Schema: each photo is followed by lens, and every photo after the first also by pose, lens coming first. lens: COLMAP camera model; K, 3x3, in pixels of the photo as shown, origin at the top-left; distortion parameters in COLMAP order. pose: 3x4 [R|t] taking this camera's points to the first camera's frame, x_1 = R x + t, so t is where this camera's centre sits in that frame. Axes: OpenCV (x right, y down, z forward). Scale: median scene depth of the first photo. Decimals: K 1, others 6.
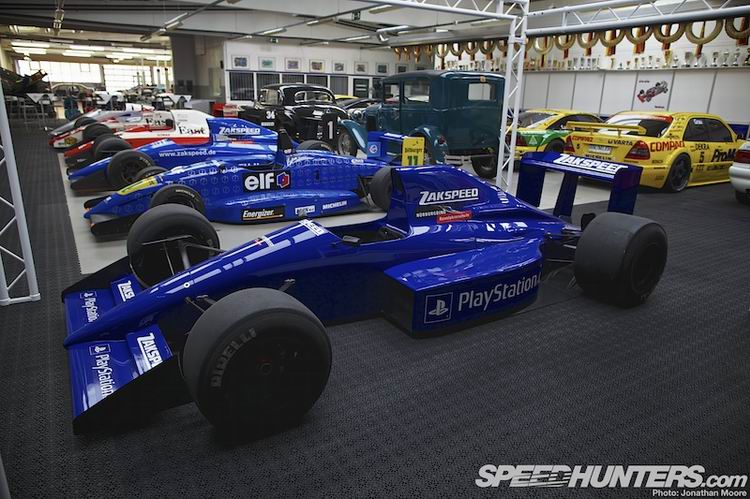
lens RADIAL K [[512.0, 0, 374.3], [0, 512.0, 250.8], [0, 0, 1]] dist [-0.048036, 0.040730]
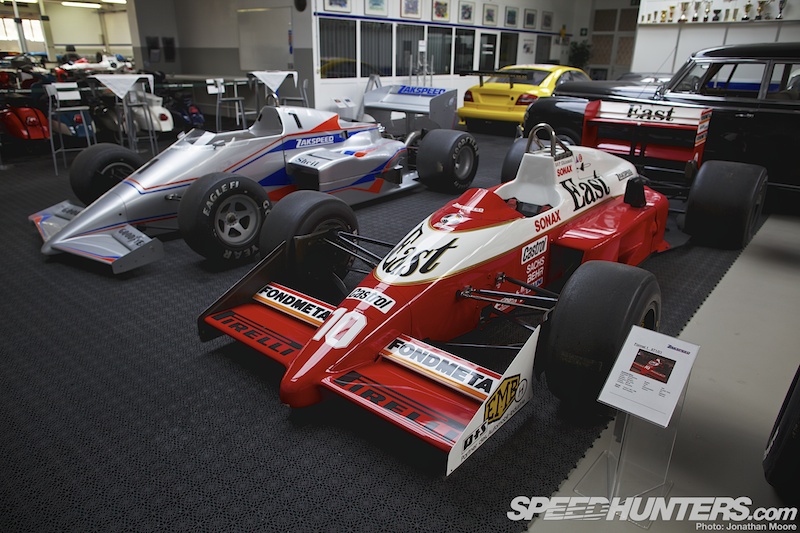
lens RADIAL K [[546.2, 0, 400.0], [0, 546.2, 266.1], [0, 0, 1]] dist [-0.048036, 0.040730]
pose [[0.950959, -0.123258, 0.283698, -0.338636], [0.102271, 0.990884, 0.087695, -0.139481], [-0.291921, -0.054380, 0.954895, 0.424017]]
